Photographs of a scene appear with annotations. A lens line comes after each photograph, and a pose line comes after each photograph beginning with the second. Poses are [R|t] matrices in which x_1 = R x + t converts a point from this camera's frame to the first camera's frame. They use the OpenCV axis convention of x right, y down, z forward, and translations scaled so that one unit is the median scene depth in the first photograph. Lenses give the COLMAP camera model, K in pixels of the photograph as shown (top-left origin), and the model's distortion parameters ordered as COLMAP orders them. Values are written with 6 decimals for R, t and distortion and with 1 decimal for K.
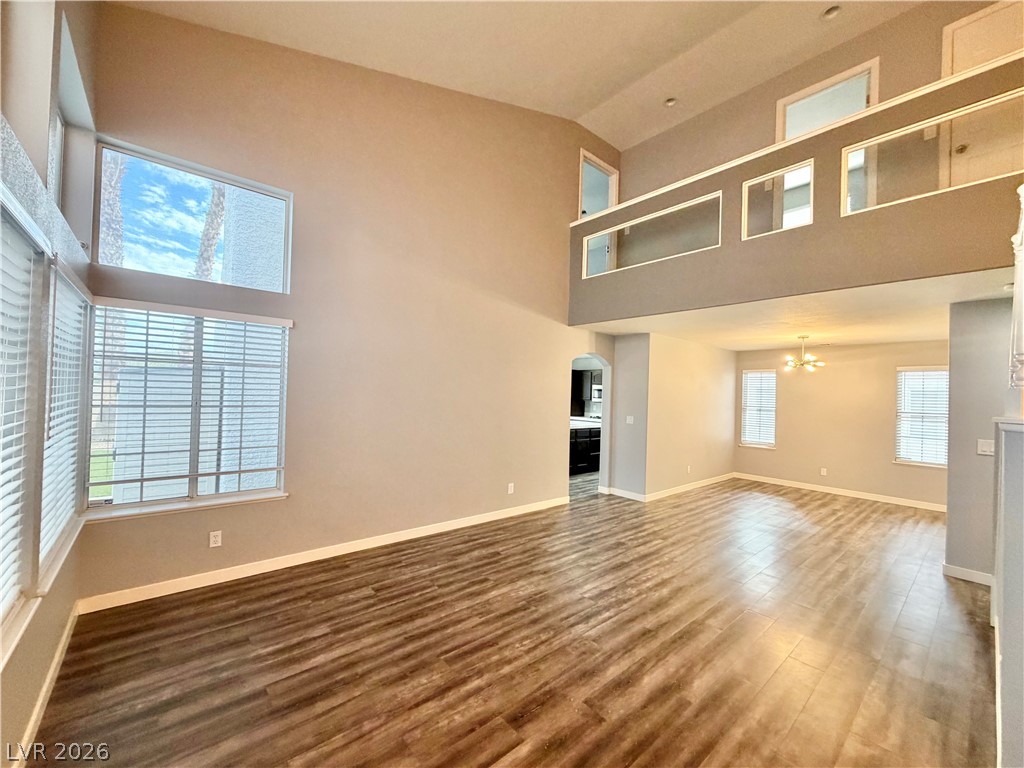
lens RADIAL K [[408.3, 0, 508.9], [0, 408.3, 383.0], [0, 0, 1]] dist [0.001528, -0.000075]
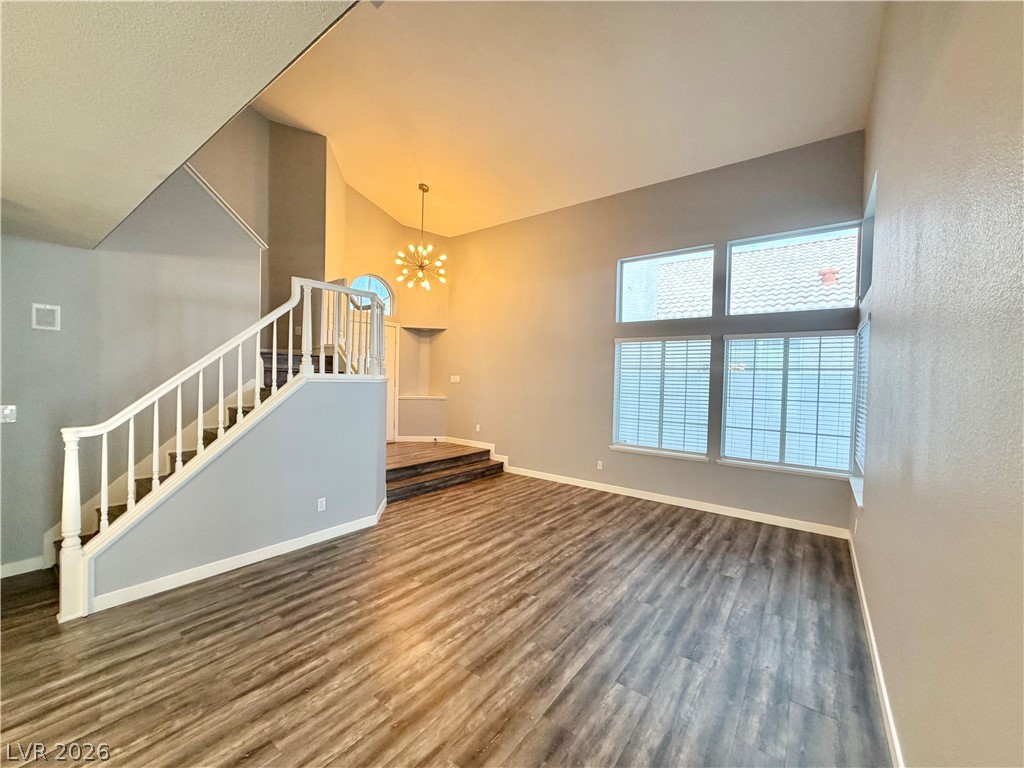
lens RADIAL K [[408.3, 0, 509.5], [0, 408.3, 385.7], [0, 0, 1]] dist [0.001528, -0.000075]
pose [[-0.974103, -0.048641, -0.220813, 0.532890], [-0.048209, 0.998810, -0.007348, 0.064244], [0.220907, 0.003487, -0.975289, 2.152557]]
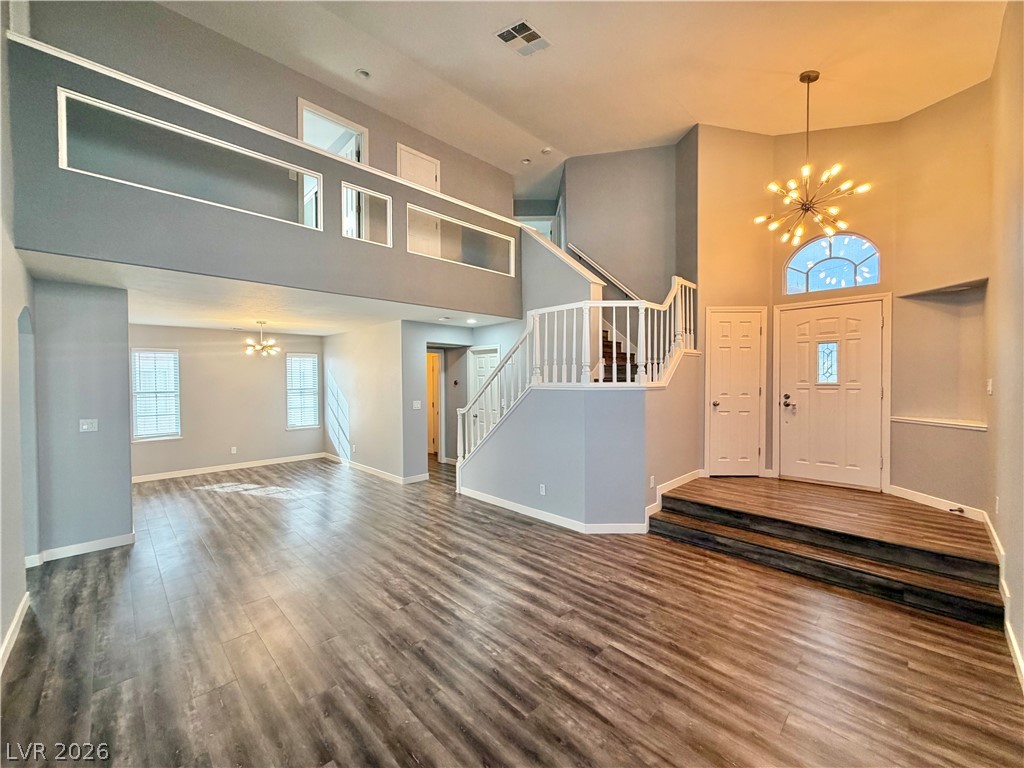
lens RADIAL K [[408.3, 0, 509.6], [0, 408.3, 385.7], [0, 0, 1]] dist [0.001528, -0.000075]
pose [[-0.071458, -0.044099, 0.996468, -0.810101], [-0.016183, 0.998942, 0.043048, -0.013327], [-0.997312, -0.013050, -0.072096, 0.946807]]
